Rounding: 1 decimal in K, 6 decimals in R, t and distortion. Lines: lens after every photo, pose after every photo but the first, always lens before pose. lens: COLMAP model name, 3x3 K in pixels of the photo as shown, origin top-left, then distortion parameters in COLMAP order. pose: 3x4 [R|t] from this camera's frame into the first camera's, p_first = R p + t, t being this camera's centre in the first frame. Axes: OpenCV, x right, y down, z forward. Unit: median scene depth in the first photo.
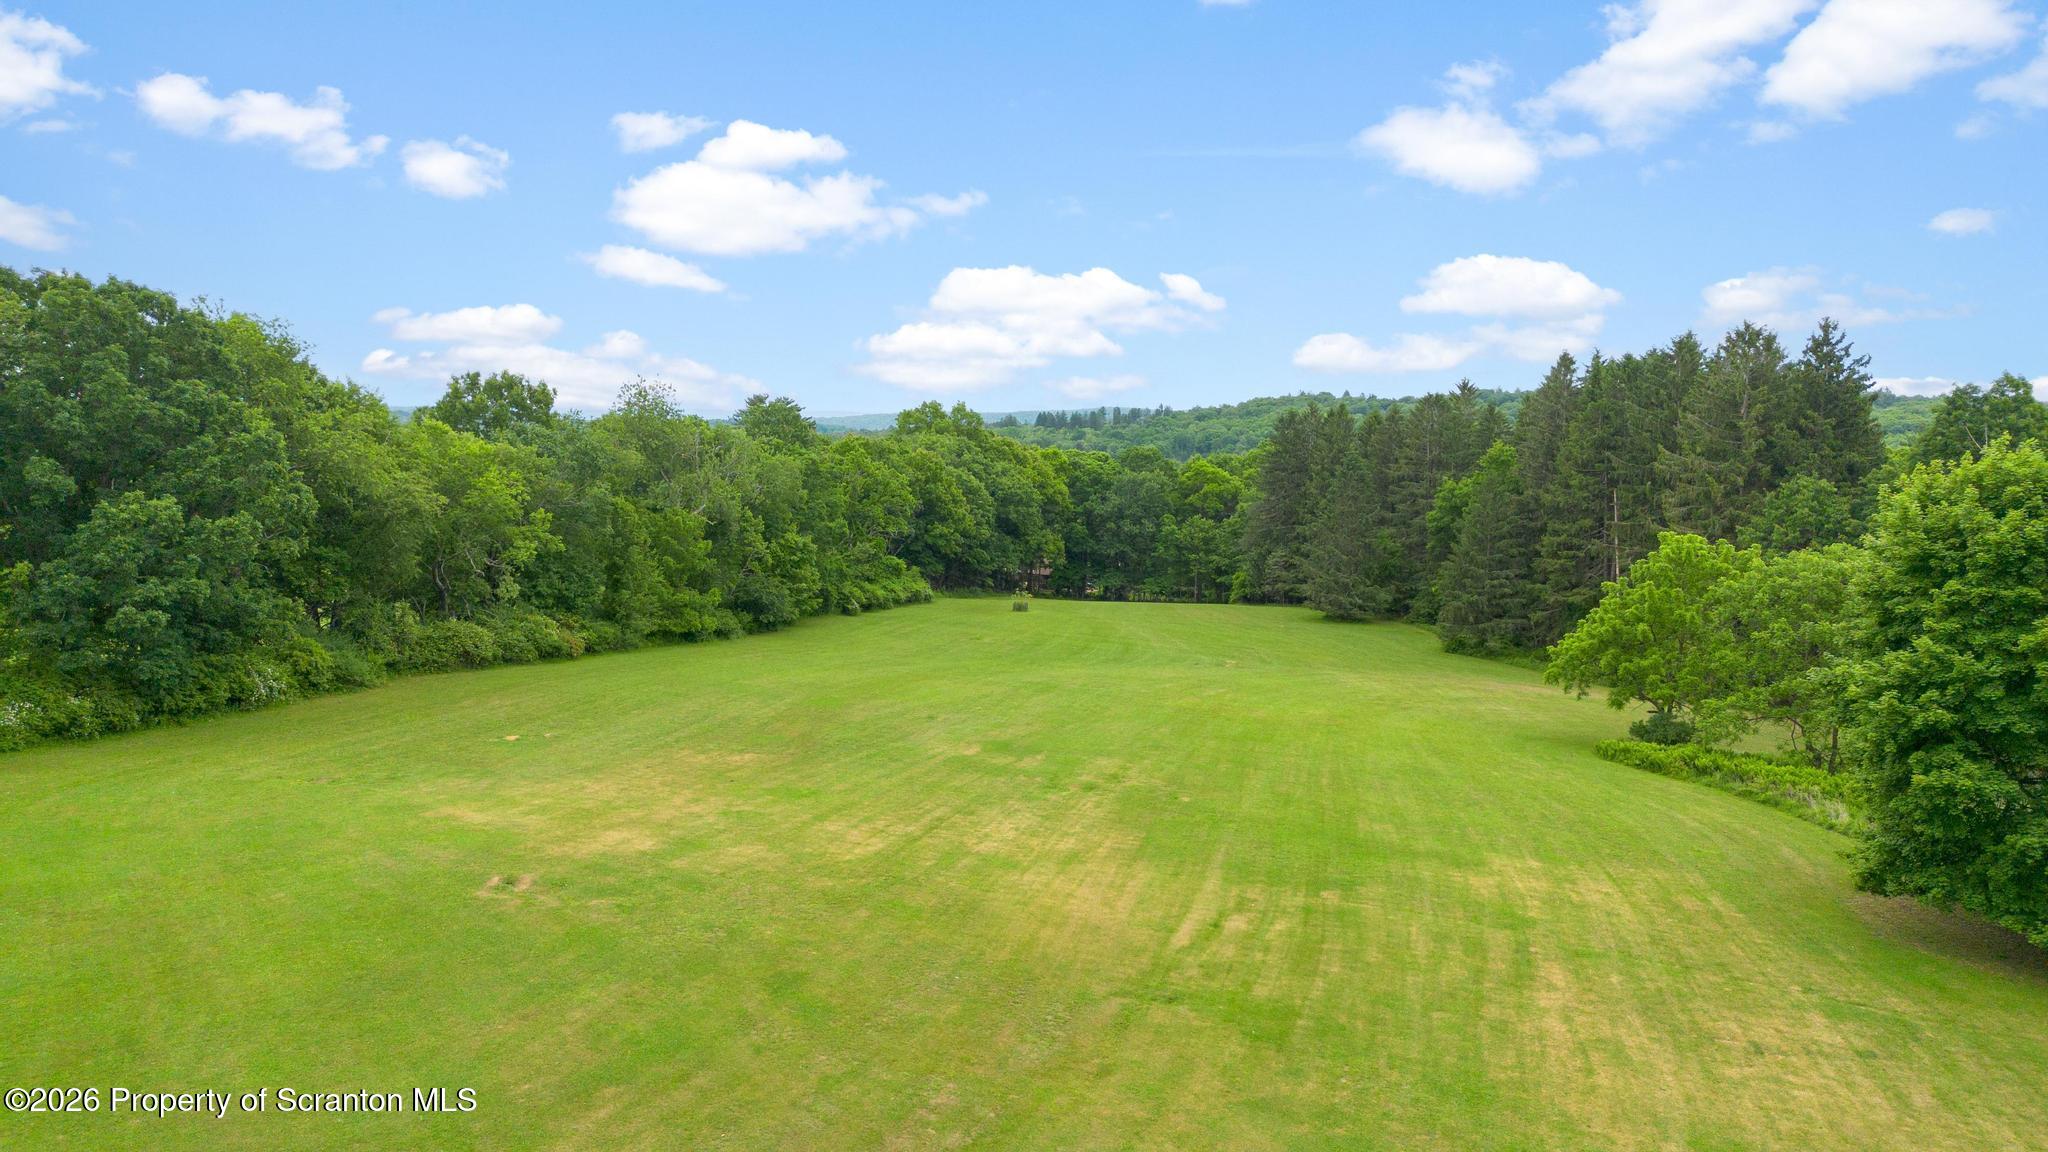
lens RADIAL K [[1448.4, 0, 1001.1], [0, 1448.4, 581.2], [0, 0, 1]] dist [0.061928, -0.066299]
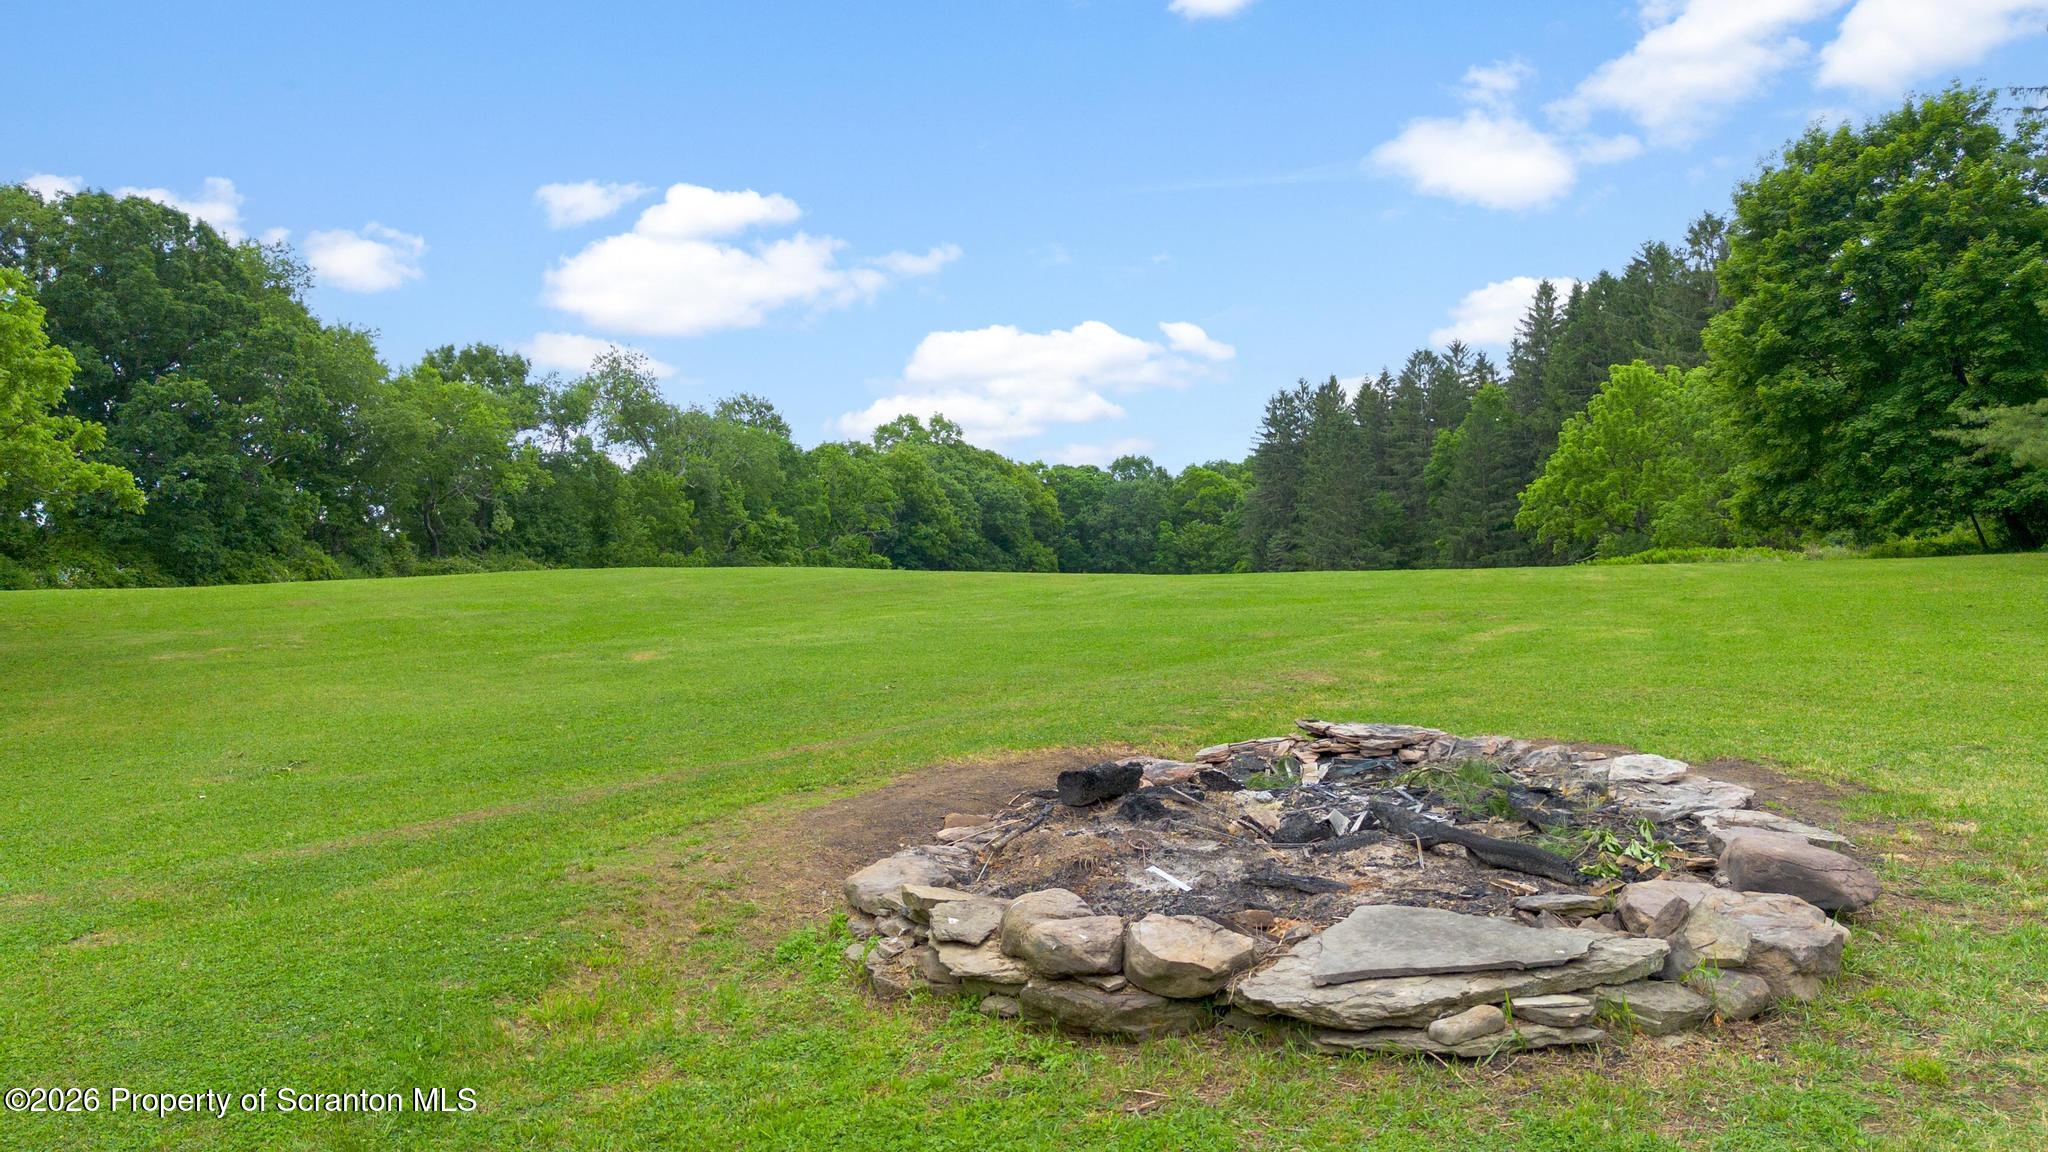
lens RADIAL K [[1611.2, 0, 1001.7], [0, 1611.2, 579.3], [0, 0, 1]] dist [0.063161, -0.066188]
pose [[0.997699, -0.067522, 0.006125, 0.000161], [0.067779, 0.995518, -0.065951, 0.076970], [-0.001645, 0.066215, 0.997804, -0.067248]]
